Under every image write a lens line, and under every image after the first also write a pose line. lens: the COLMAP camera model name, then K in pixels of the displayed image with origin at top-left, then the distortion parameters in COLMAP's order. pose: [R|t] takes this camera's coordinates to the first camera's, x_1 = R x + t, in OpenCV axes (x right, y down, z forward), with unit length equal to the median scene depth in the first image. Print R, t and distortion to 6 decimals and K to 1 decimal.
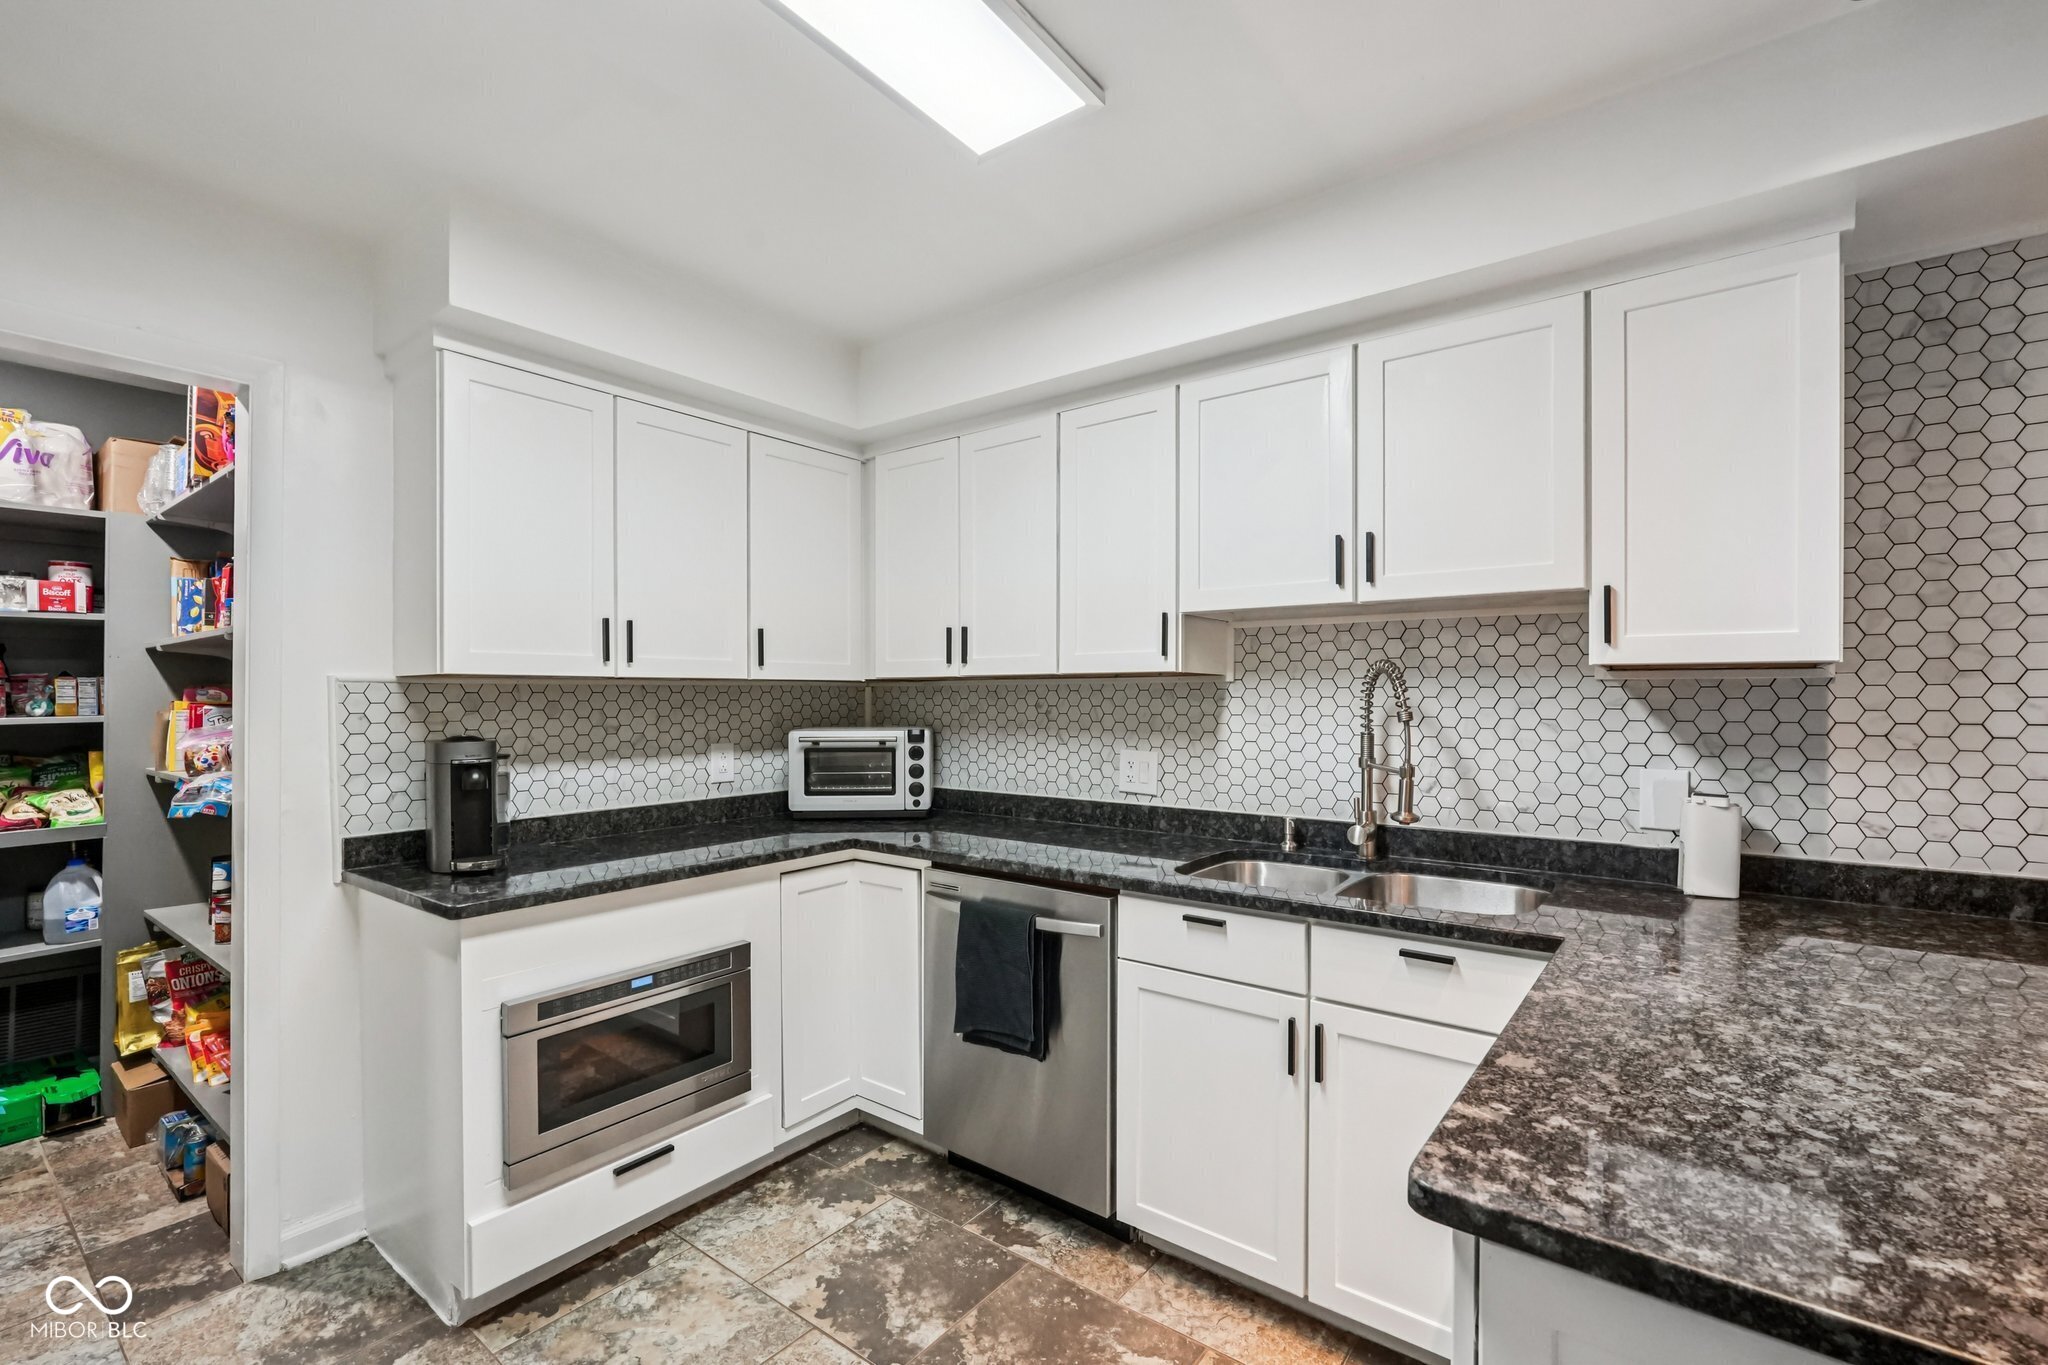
lens RADIAL K [[897.7, 0, 1020.2], [0, 897.7, 691.9], [0, 0, 1]] dist [-0.017108, 0.007785]
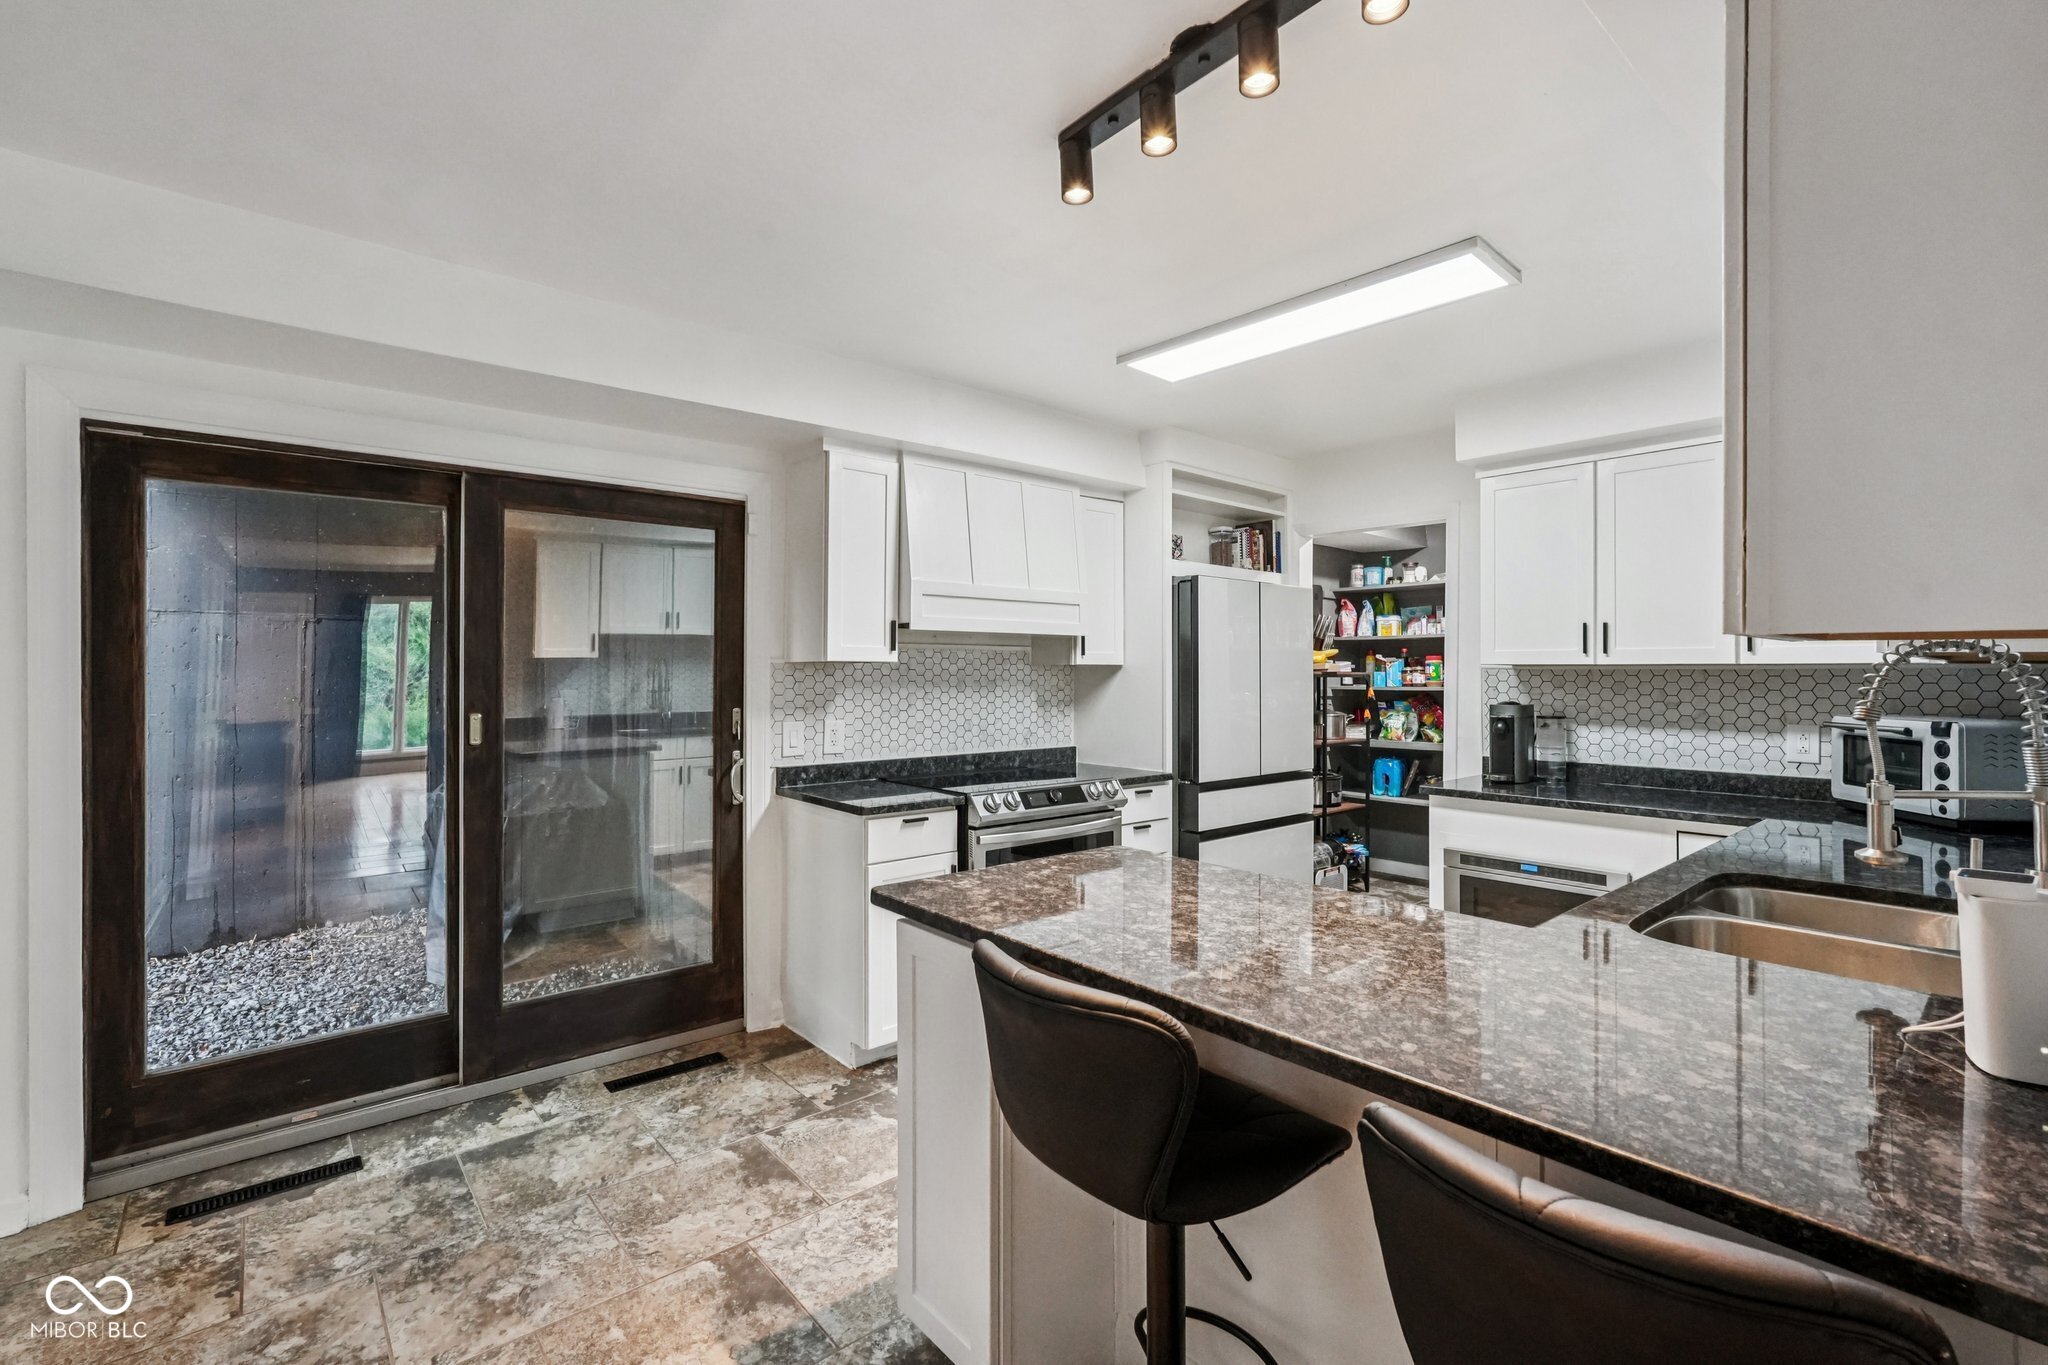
lens RADIAL K [[896.2, 0, 1024.0], [0, 896.2, 682.5], [0, 0, 1]] dist [-0.022214, 0.008262]
pose [[-0.201081, 0.011875, -0.979503, 1.083919], [0.000653, 0.999928, 0.011989, -0.005805], [0.979574, 0.001771, -0.201074, 0.414686]]
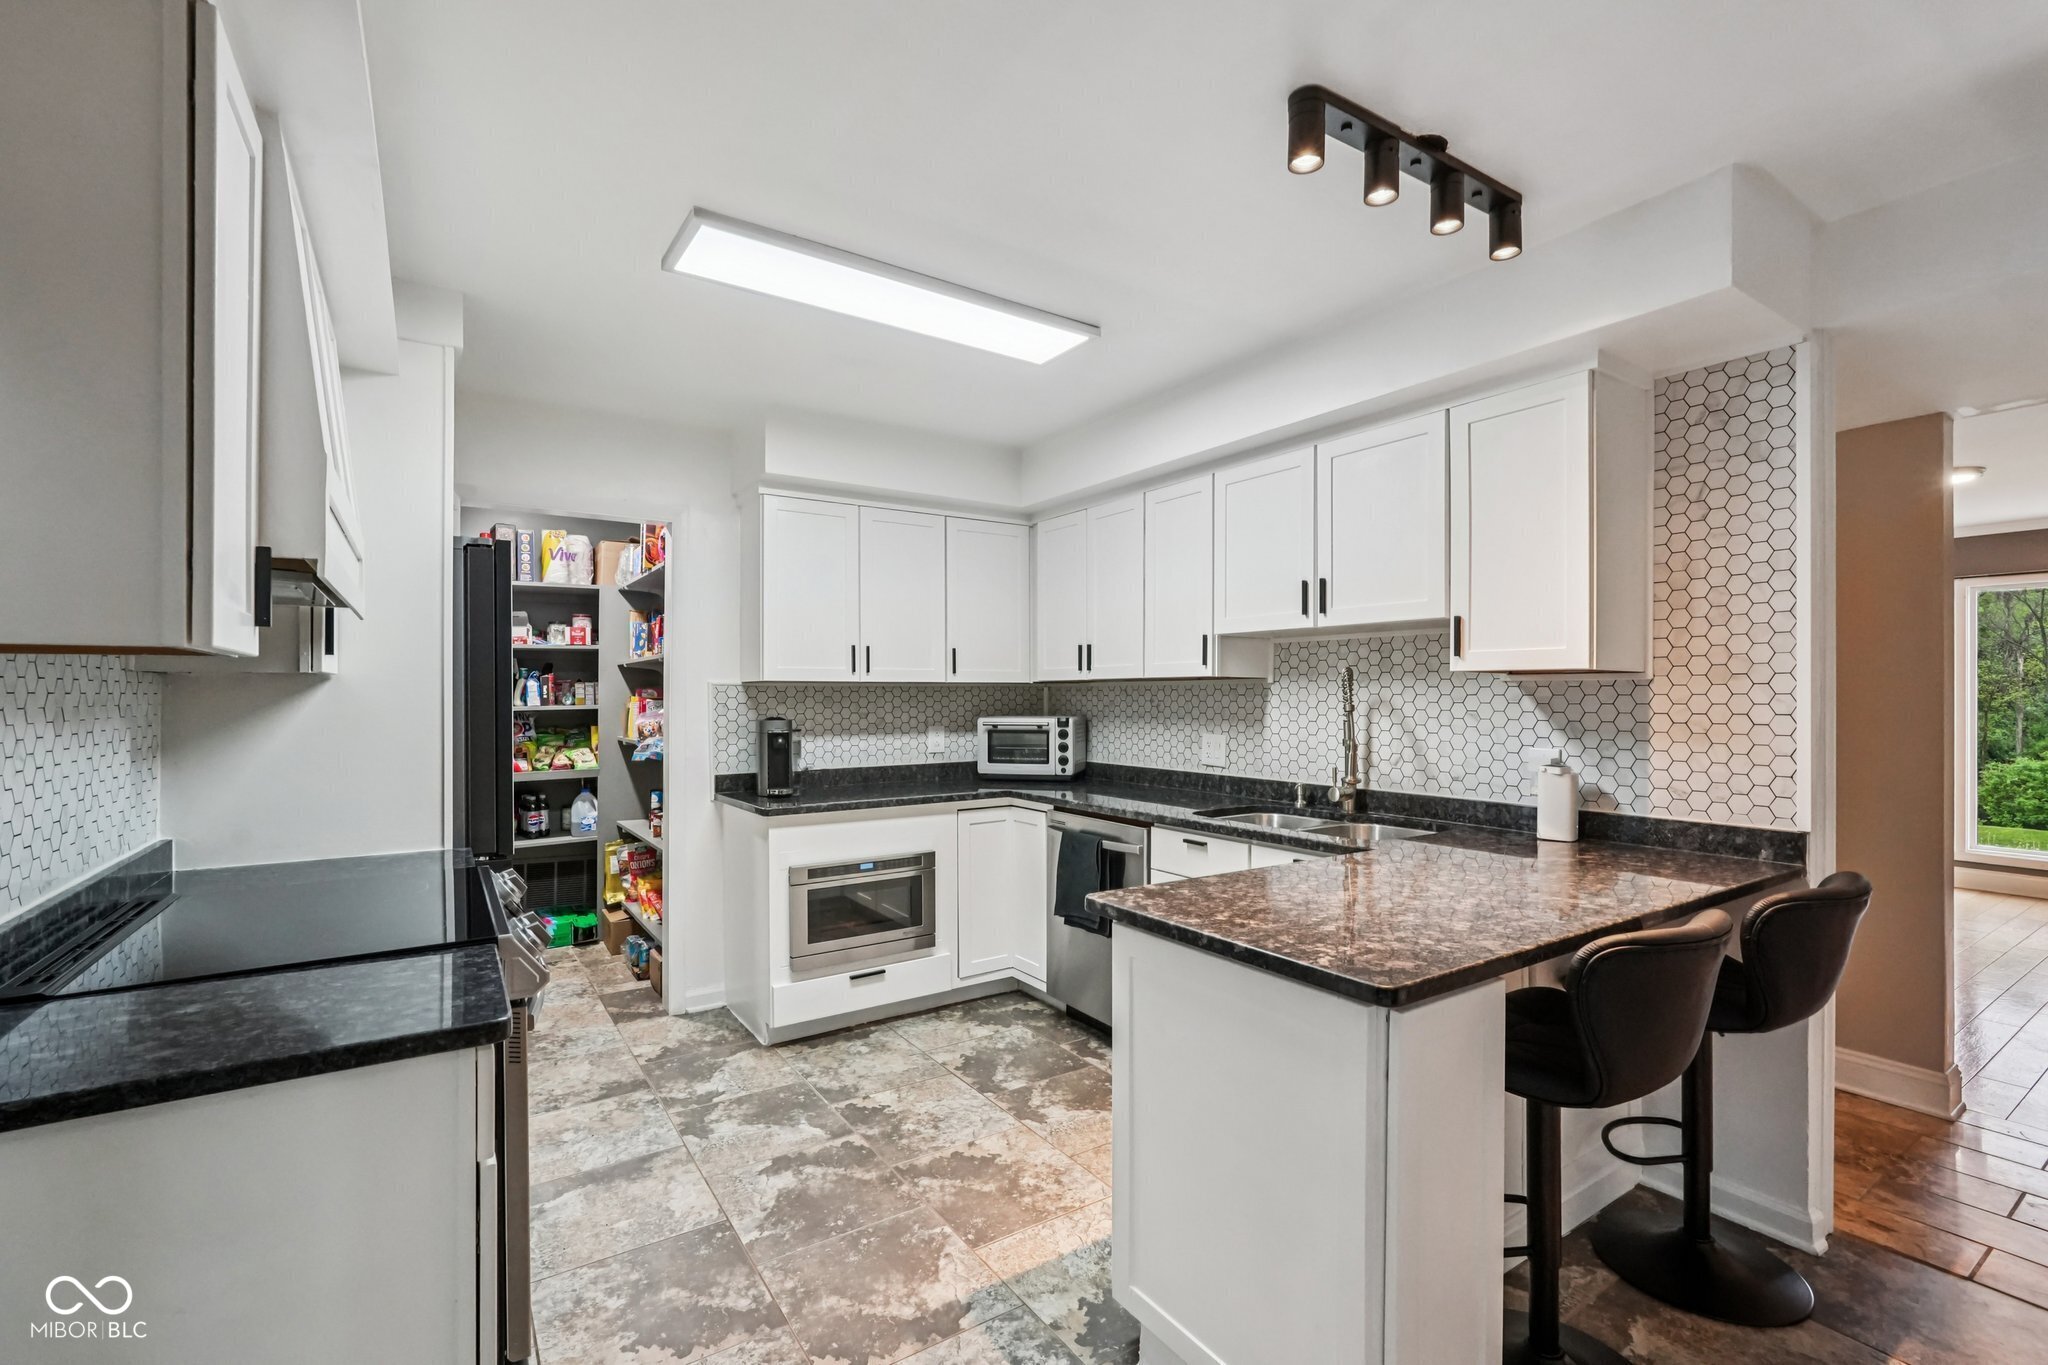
lens RADIAL K [[896.2, 0, 1024.0], [0, 896.2, 682.5], [0, 0, 1]] dist [-0.022214, 0.008262]
pose [[0.947935, -0.003931, -0.318441, 0.340607], [0.001118, 0.999959, -0.009016, -0.000278], [0.318463, 0.008190, 0.947900, -0.428866]]
